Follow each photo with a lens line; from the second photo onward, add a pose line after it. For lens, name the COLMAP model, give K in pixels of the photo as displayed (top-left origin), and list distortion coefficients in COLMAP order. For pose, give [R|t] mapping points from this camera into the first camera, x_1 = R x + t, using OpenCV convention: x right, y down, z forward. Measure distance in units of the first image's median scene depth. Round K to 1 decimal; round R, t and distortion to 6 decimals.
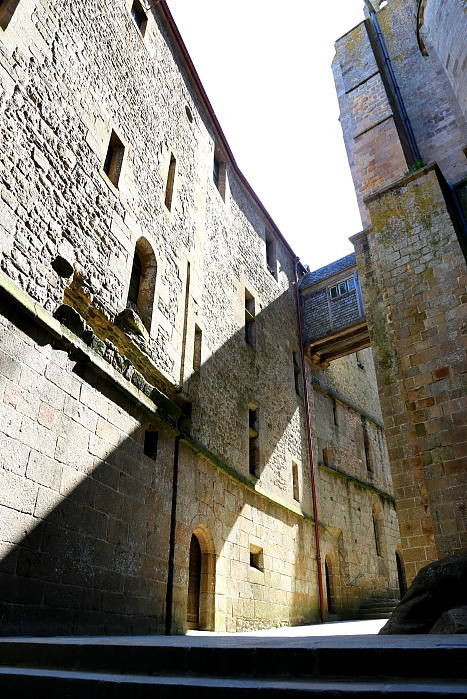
lens RADIAL K [[508.7, 0, 233.1], [0, 508.7, 366.5], [0, 0, 1]] dist [-0.113142, 0.068479]
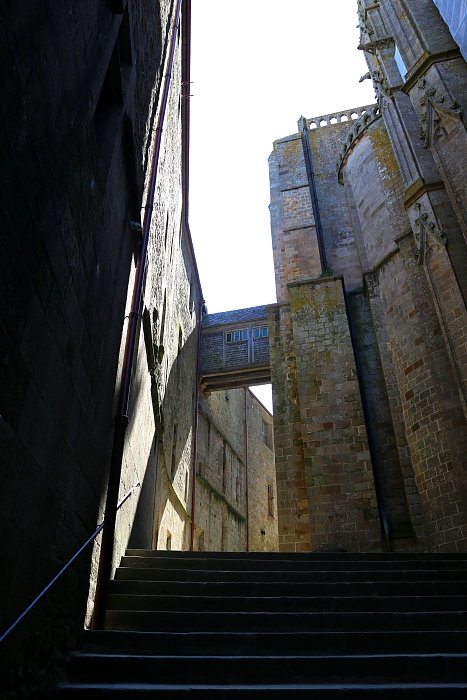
lens RADIAL K [[509.5, 0, 233.1], [0, 509.5, 367.0], [0, 0, 1]] dist [-0.113142, 0.068479]
pose [[0.908633, 0.211246, 0.360224, -0.293330], [-0.203320, 0.977258, -0.060235, -0.006535], [-0.364756, -0.018509, 0.930919, -0.200127]]
